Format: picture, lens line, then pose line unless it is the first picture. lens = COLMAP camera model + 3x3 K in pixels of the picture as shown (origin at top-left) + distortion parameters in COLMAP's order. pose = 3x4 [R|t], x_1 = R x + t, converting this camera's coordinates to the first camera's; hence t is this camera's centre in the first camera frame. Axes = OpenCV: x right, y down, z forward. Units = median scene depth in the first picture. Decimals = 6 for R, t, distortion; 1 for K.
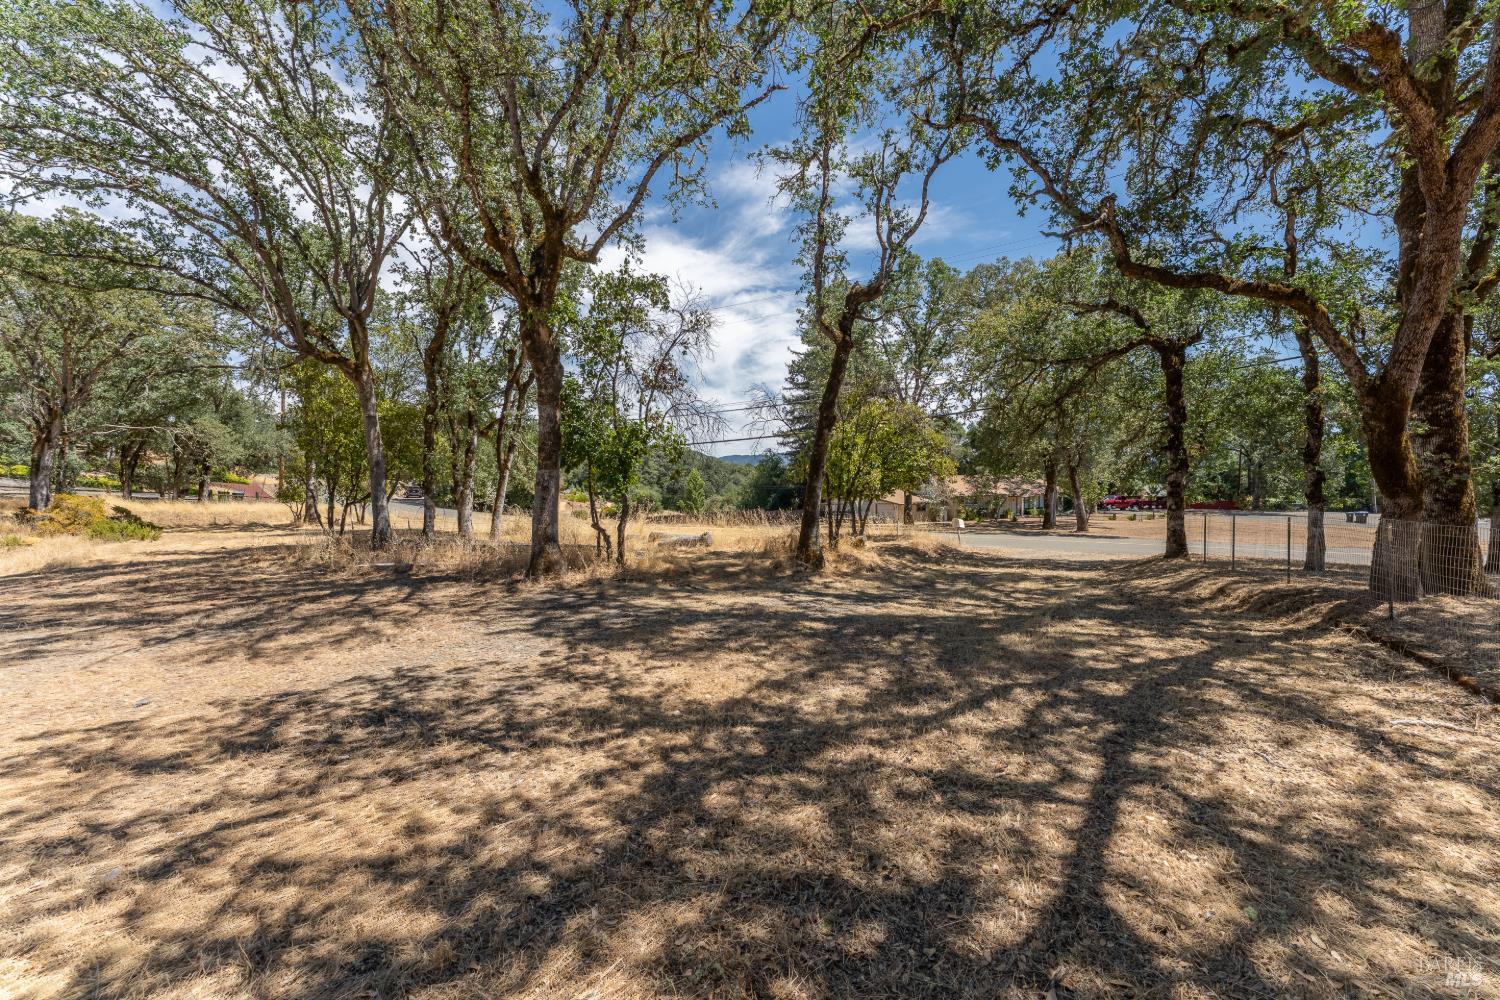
lens RADIAL K [[595.5, 0, 752.3], [0, 595.5, 503.0], [0, 0, 1]] dist [-0.002911, -0.000459]
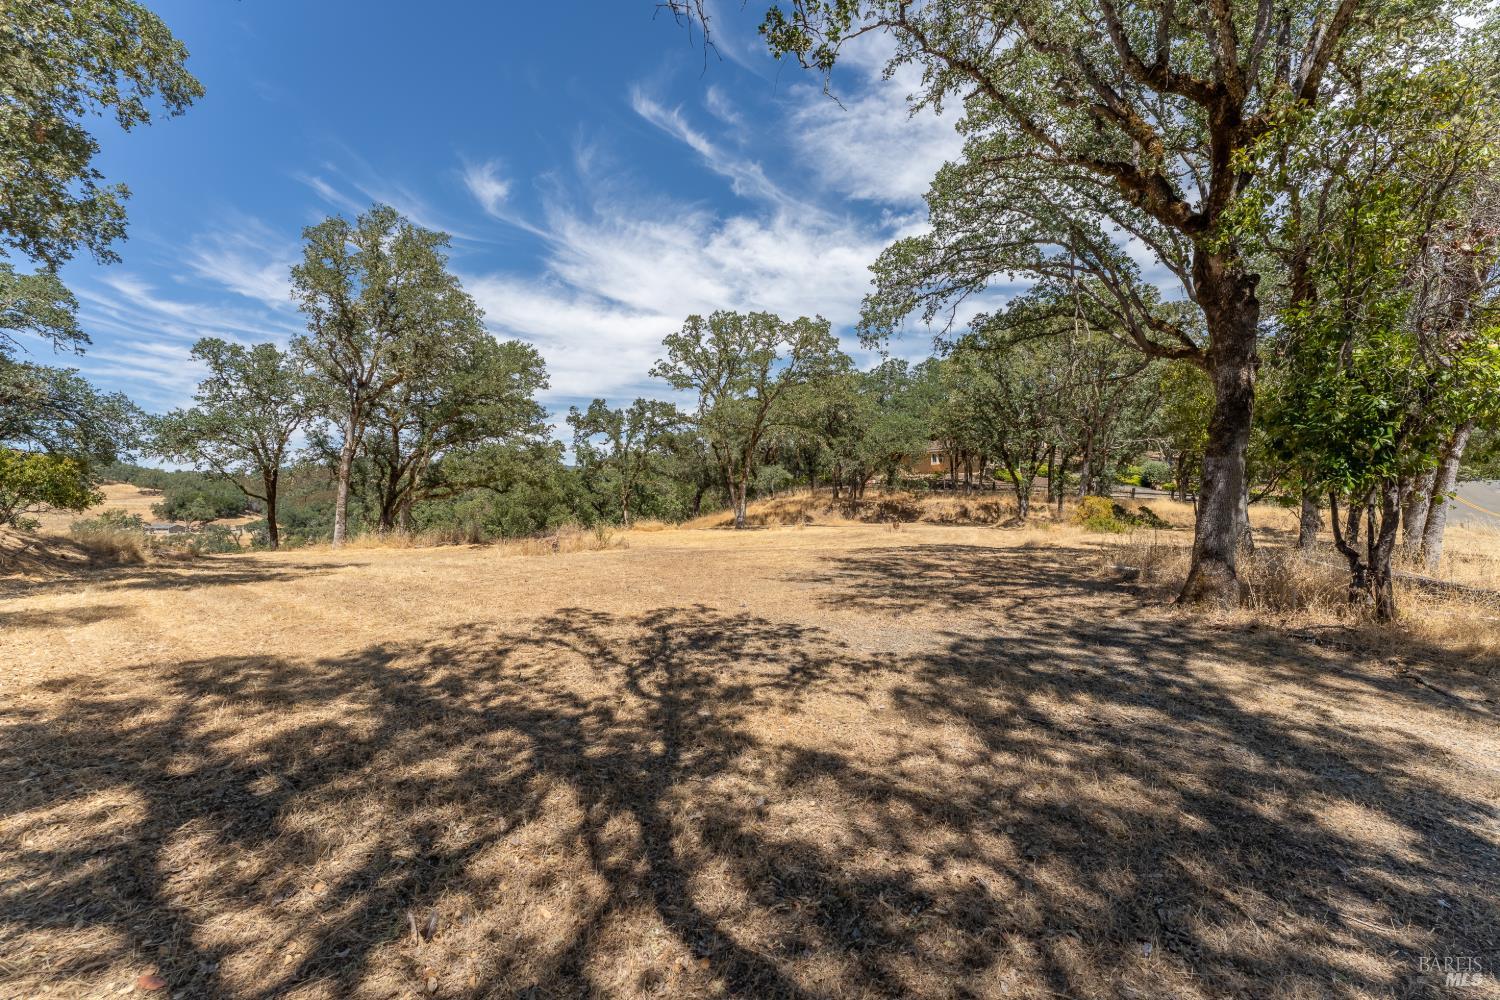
lens RADIAL K [[595.5, 0, 752.3], [0, 595.5, 503.0], [0, 0, 1]] dist [-0.002911, -0.000459]
pose [[0.036984, 0.008946, -0.999276, 0.985150], [-0.019143, 0.999783, 0.008242, 0.010632], [0.999132, 0.018824, 0.037147, 1.250781]]
